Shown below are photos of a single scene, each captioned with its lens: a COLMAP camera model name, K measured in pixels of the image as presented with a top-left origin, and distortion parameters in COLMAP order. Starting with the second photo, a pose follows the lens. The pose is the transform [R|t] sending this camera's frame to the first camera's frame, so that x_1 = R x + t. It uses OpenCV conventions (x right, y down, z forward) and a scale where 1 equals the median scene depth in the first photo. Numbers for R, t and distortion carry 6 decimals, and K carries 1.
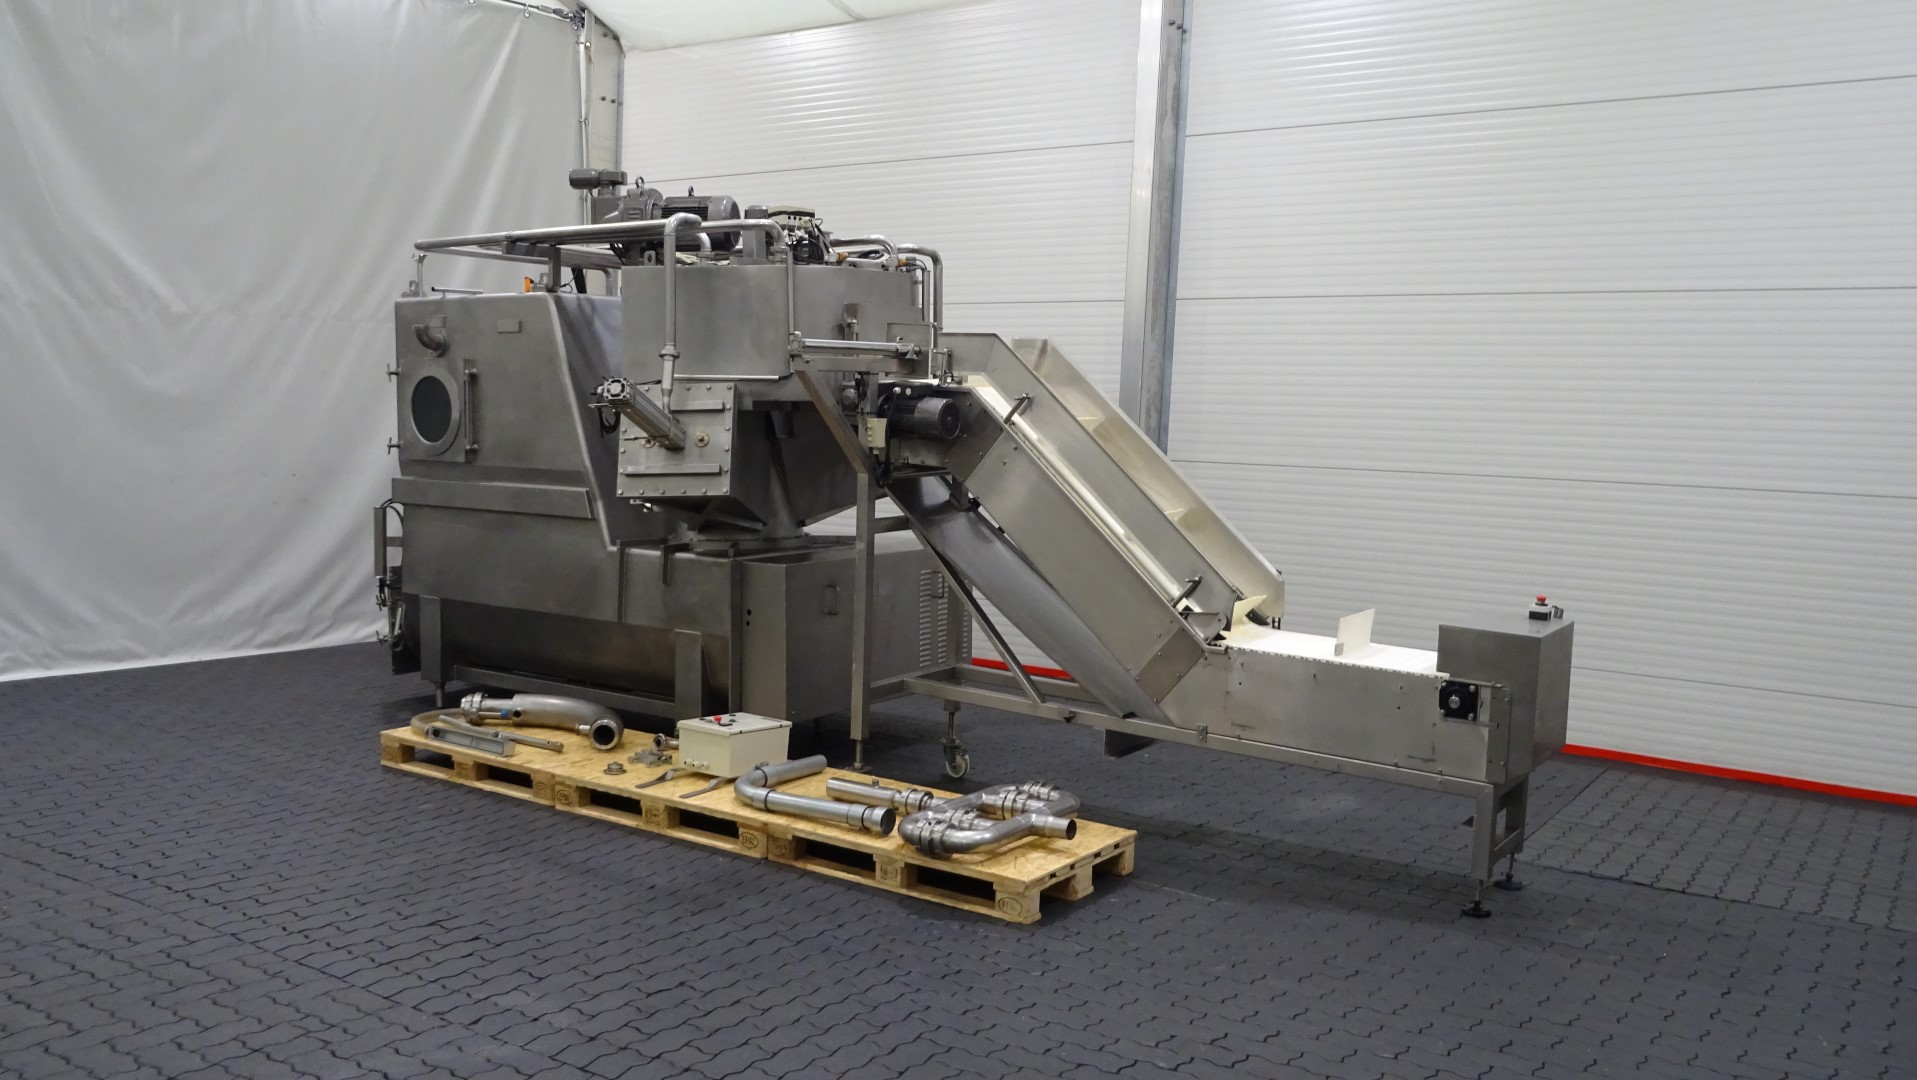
lens RADIAL K [[1539.9, 0, 954.8], [0, 1539.9, 550.3], [0, 0, 1]] dist [-0.004027, 0.001562]
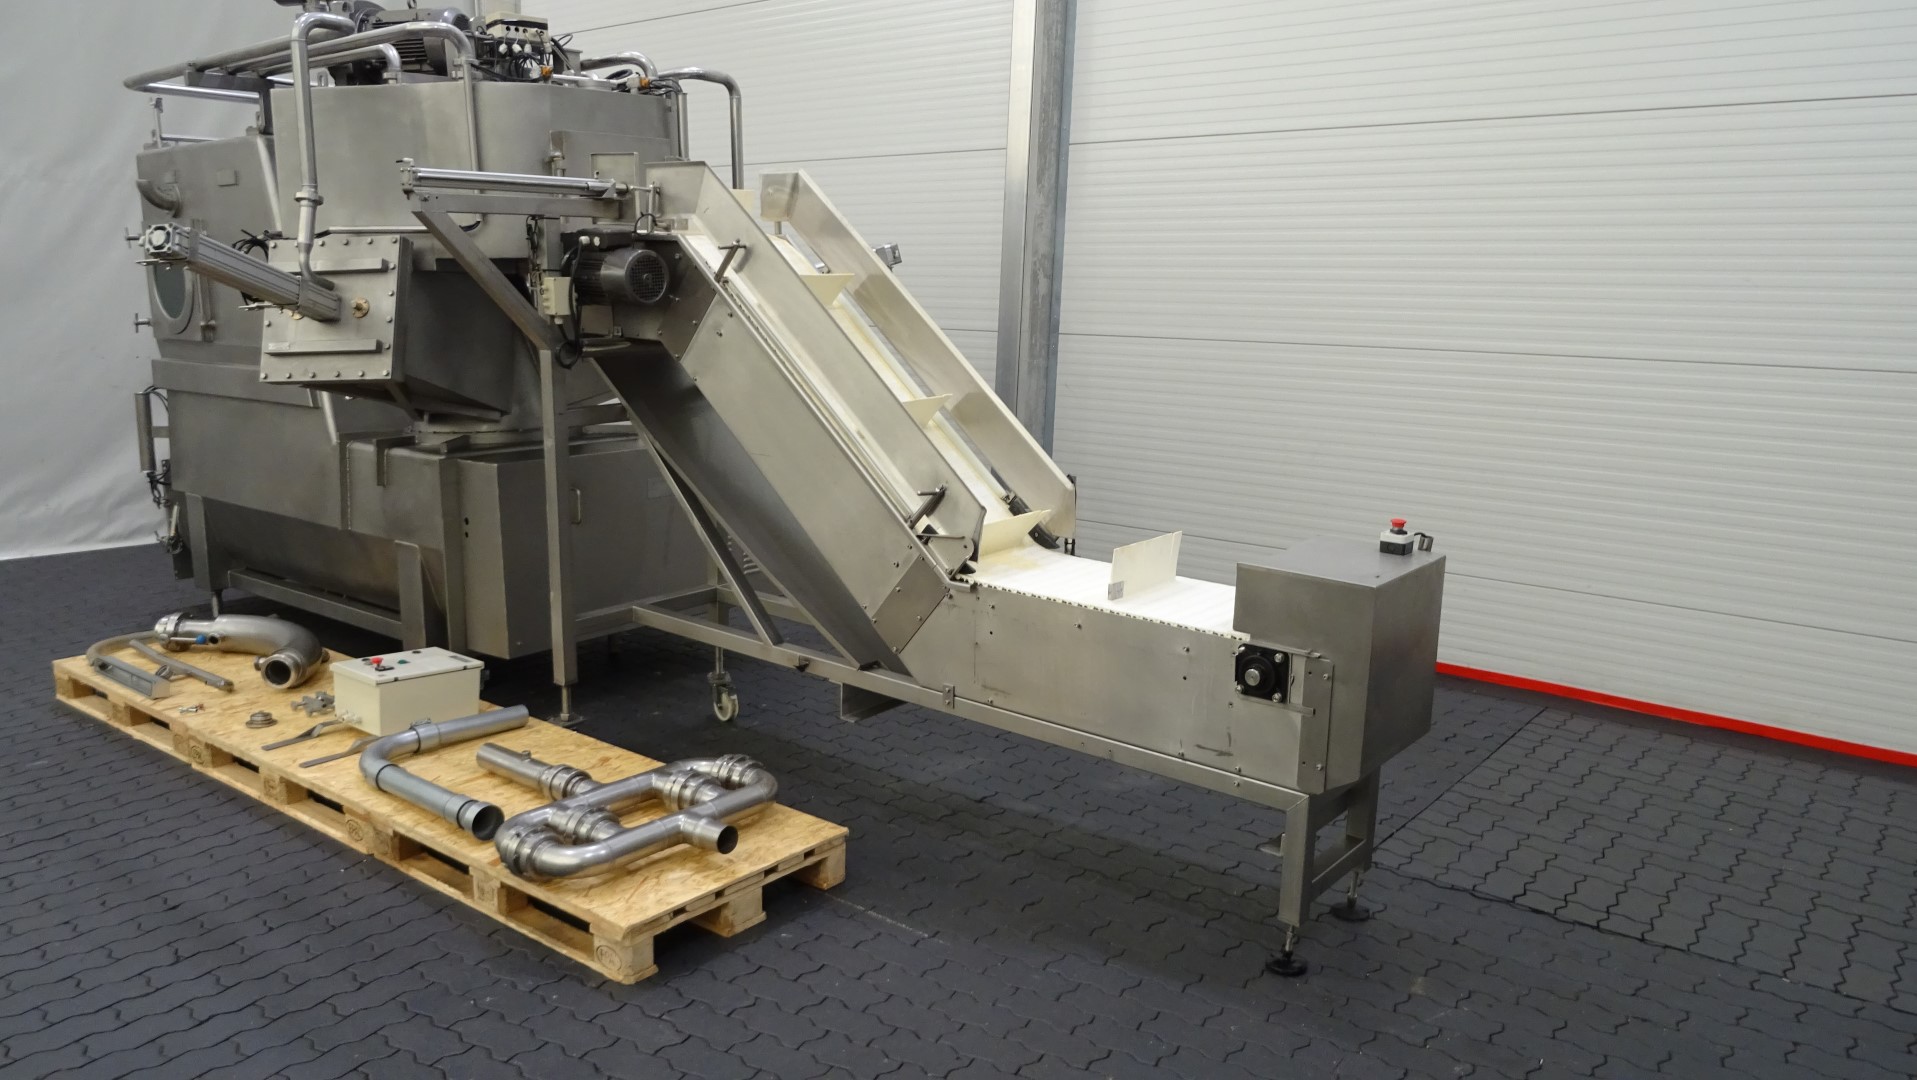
lens RADIAL K [[1357.7, 0, 958.5], [0, 1357.7, 540.0], [0, 0, 1]] dist [0.000540, -0.004017]
pose [[0.997737, 0.002213, -0.067207, 0.196707], [0.003654, 0.996197, 0.087047, -0.013280], [0.067144, -0.087096, 0.993935, 0.329552]]
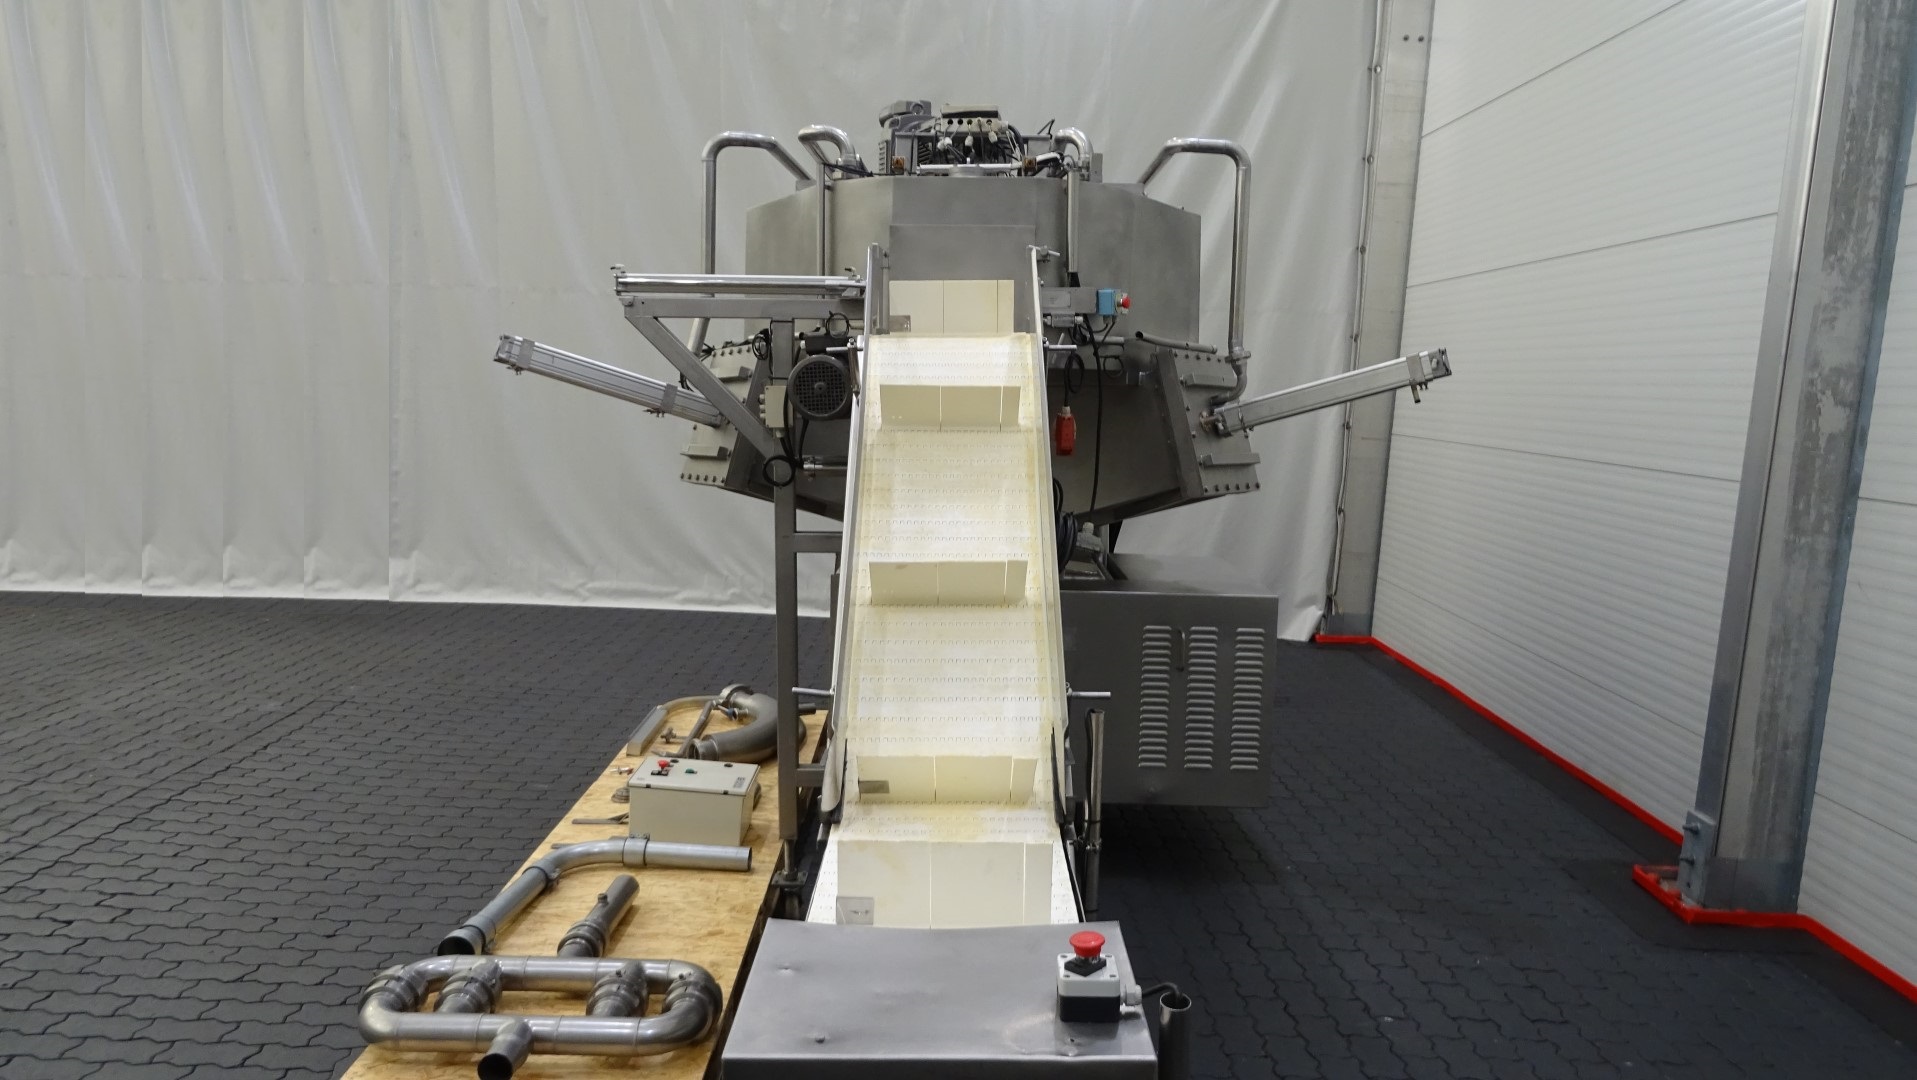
lens RADIAL K [[1357.7, 0, 958.5], [0, 1357.7, 540.0], [0, 0, 1]] dist [0.000540, -0.004017]
pose [[0.578565, 0.092241, -0.810404, 0.497424], [-0.096453, 0.994350, 0.044317, -0.051883], [0.809913, 0.052526, 0.584193, 0.715032]]
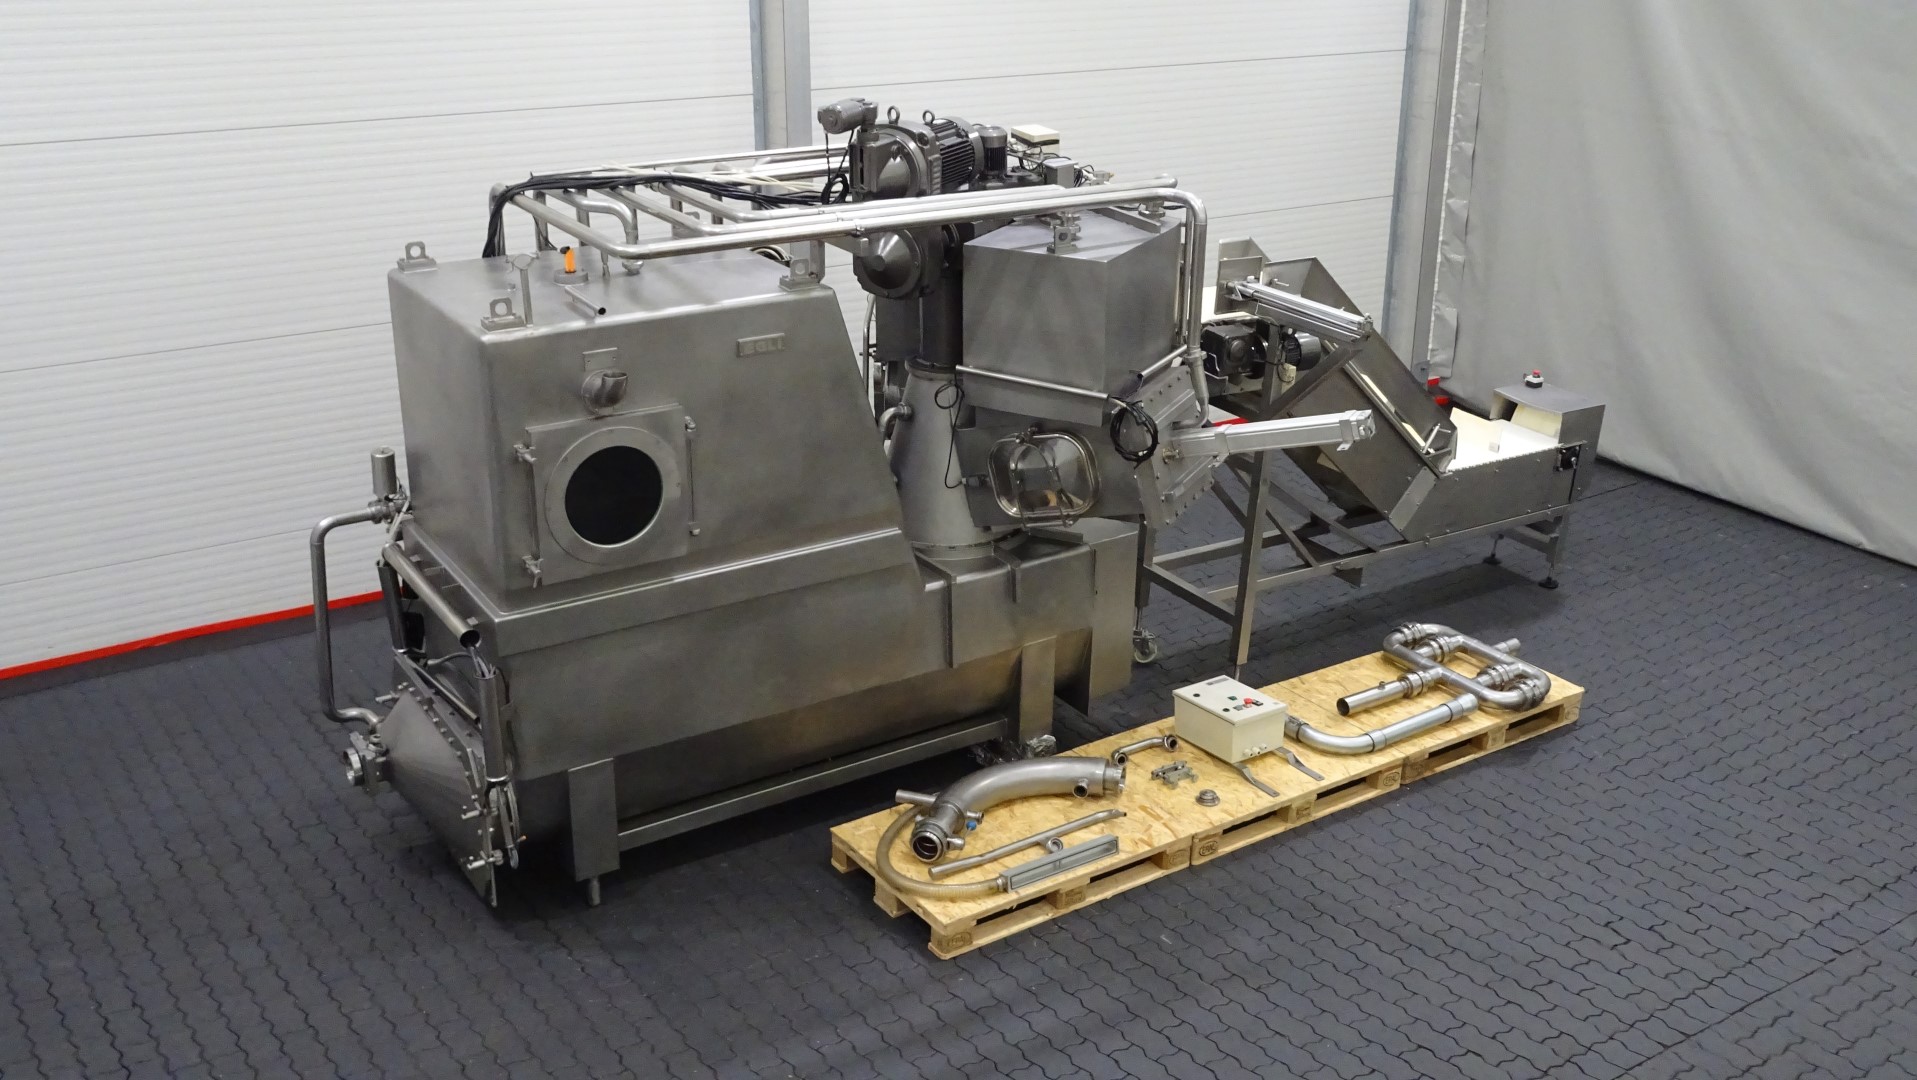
lens RADIAL K [[1787.3, 0, 958.5], [0, 1787.3, 540.0], [0, 0, 1]] dist [-0.006748, -0.002988]
pose [[0.384816, -0.359285, 0.850195, -1.176841], [0.089053, 0.931283, 0.353245, -0.413329], [-0.918687, -0.060222, 0.390368, 0.734562]]
